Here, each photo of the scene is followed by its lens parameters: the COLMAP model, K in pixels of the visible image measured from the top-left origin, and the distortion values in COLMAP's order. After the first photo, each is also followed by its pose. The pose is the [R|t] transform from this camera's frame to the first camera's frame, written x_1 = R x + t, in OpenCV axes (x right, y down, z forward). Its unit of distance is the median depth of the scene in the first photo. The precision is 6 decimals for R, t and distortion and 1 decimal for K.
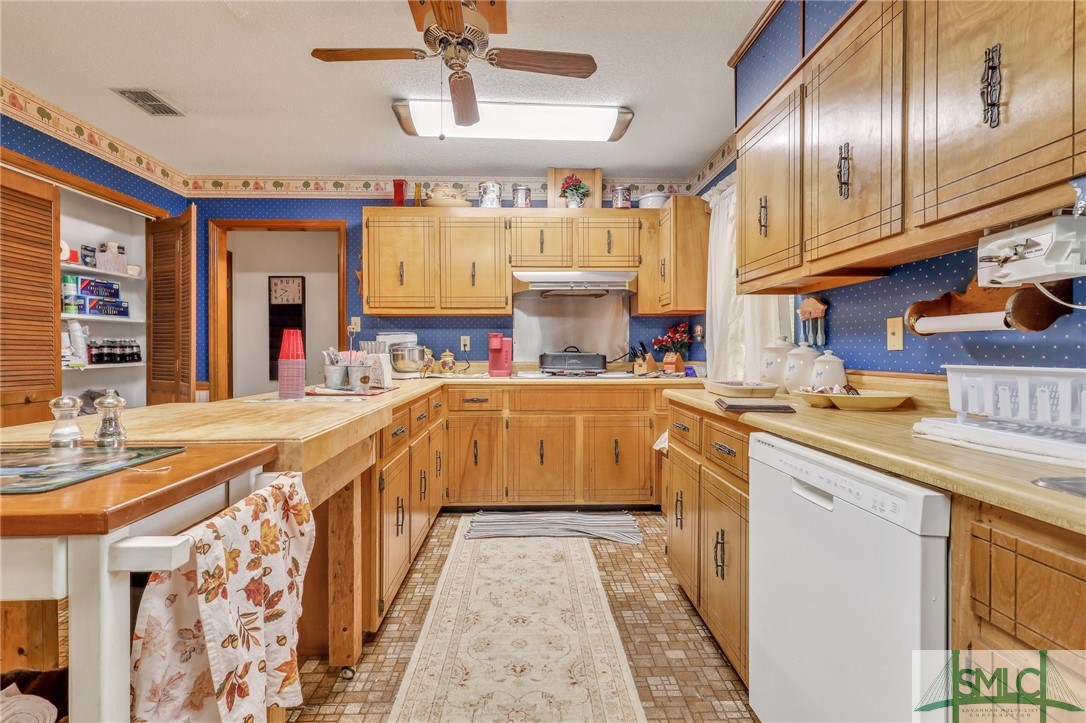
lens RADIAL K [[506.6, 0, 538.7], [0, 506.6, 350.3], [0, 0, 1]] dist [0.001336, -0.000140]
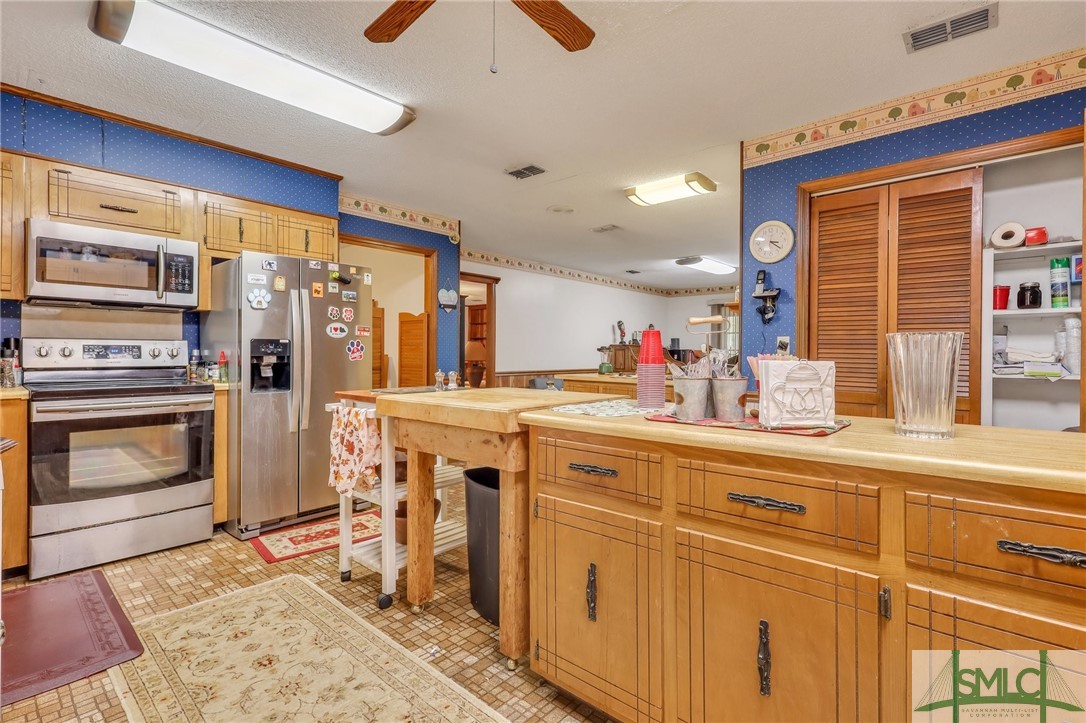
lens RADIAL K [[506.6, 0, 538.7], [0, 506.6, 350.3], [0, 0, 1]] dist [0.001336, -0.000140]
pose [[-0.688994, -0.005525, -0.724746, 0.258398], [-0.007458, 0.999972, -0.000532, -0.000490], [0.724729, 0.005039, -0.689016, 1.328927]]
